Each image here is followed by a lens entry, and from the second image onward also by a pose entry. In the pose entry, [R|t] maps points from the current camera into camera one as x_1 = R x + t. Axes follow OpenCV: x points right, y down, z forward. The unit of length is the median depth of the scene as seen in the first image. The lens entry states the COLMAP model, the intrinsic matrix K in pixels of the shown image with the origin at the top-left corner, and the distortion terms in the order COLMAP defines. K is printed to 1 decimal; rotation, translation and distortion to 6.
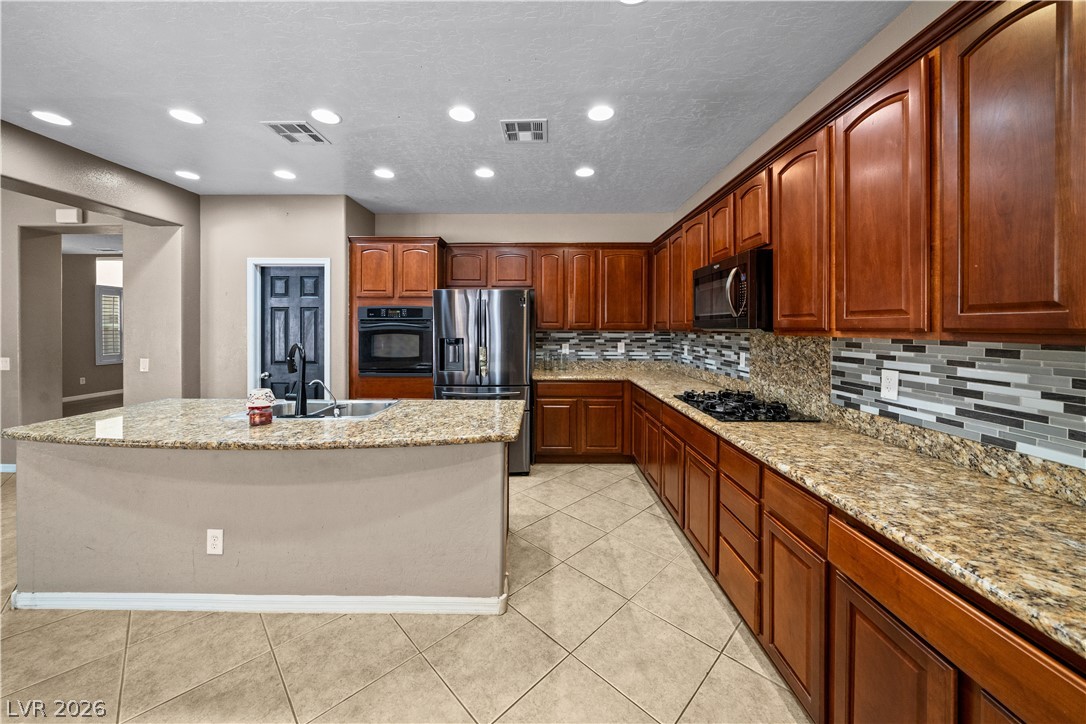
lens RADIAL K [[383.5, 0, 538.2], [0, 383.5, 331.7], [0, 0, 1]] dist [-0.002326, -0.000050]
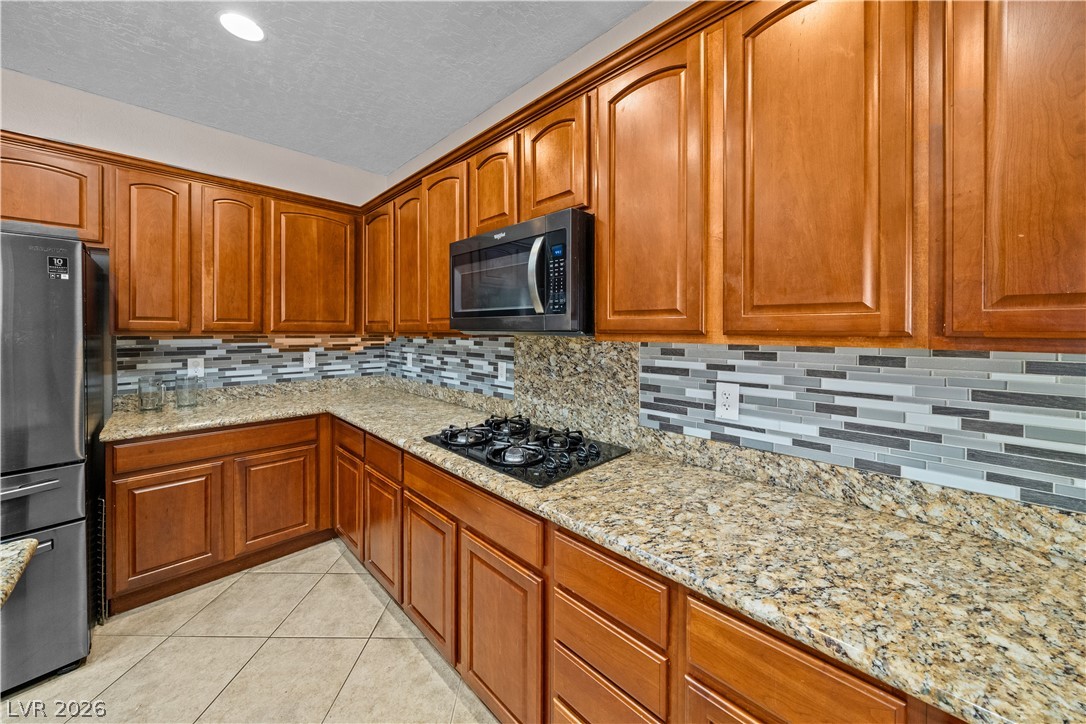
lens RADIAL K [[383.5, 0, 538.2], [0, 383.5, 331.7], [0, 0, 1]] dist [-0.002326, -0.000050]
pose [[0.701345, -0.002384, 0.712818, 0.041169], [0.006020, 0.999979, -0.002578, -0.004780], [-0.712796, 0.006099, 0.701344, 0.447636]]
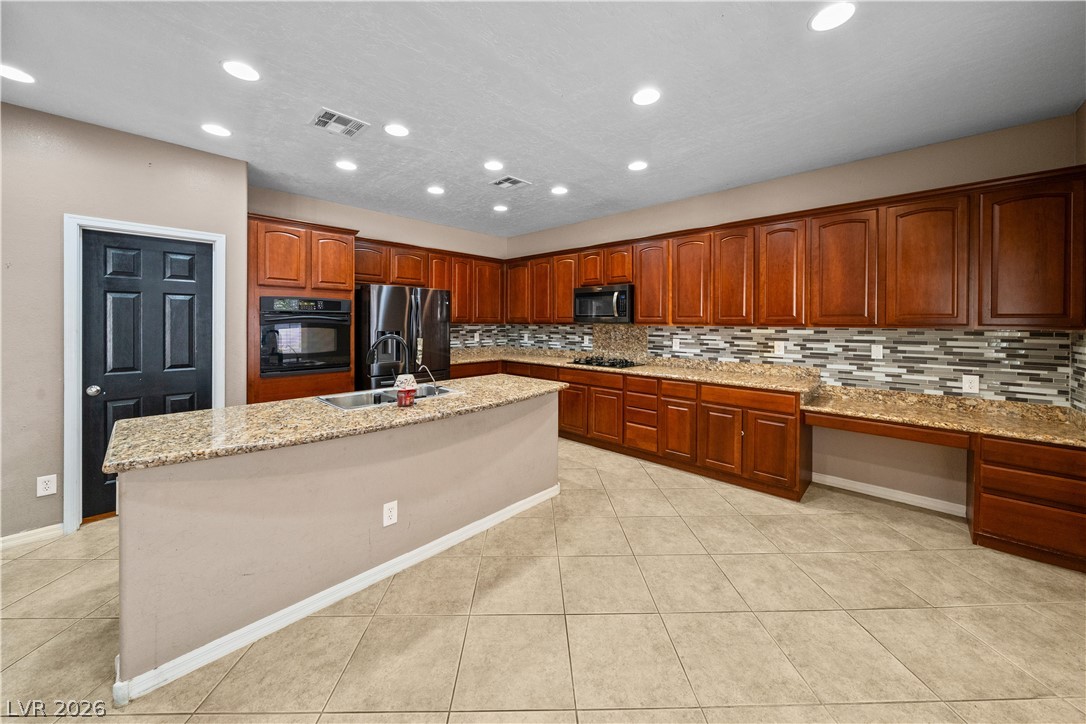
lens RADIAL K [[383.5, 0, 538.2], [0, 383.5, 331.7], [0, 0, 1]] dist [-0.002326, -0.000050]
pose [[0.686001, -0.016308, 0.727417, -0.978947], [0.004798, 0.999828, 0.017890, 0.002203], [-0.727584, -0.008782, 0.685962, -0.051788]]
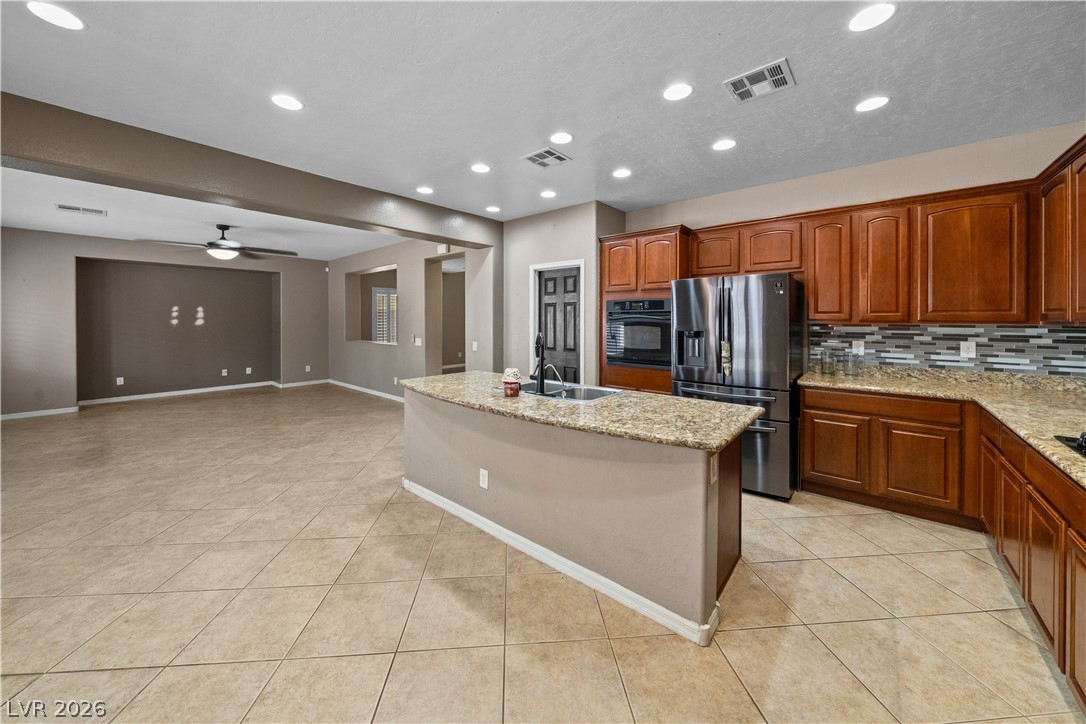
lens RADIAL K [[386.4, 0, 541.6], [0, 386.4, 322.3], [0, 0, 1]] dist [-0.001899, -0.000095]
pose [[0.768519, 0.002067, -0.639824, 0.133966], [-0.004154, 0.999990, -0.001760, -0.001848], [0.639814, 0.004010, 0.768519, 0.057528]]
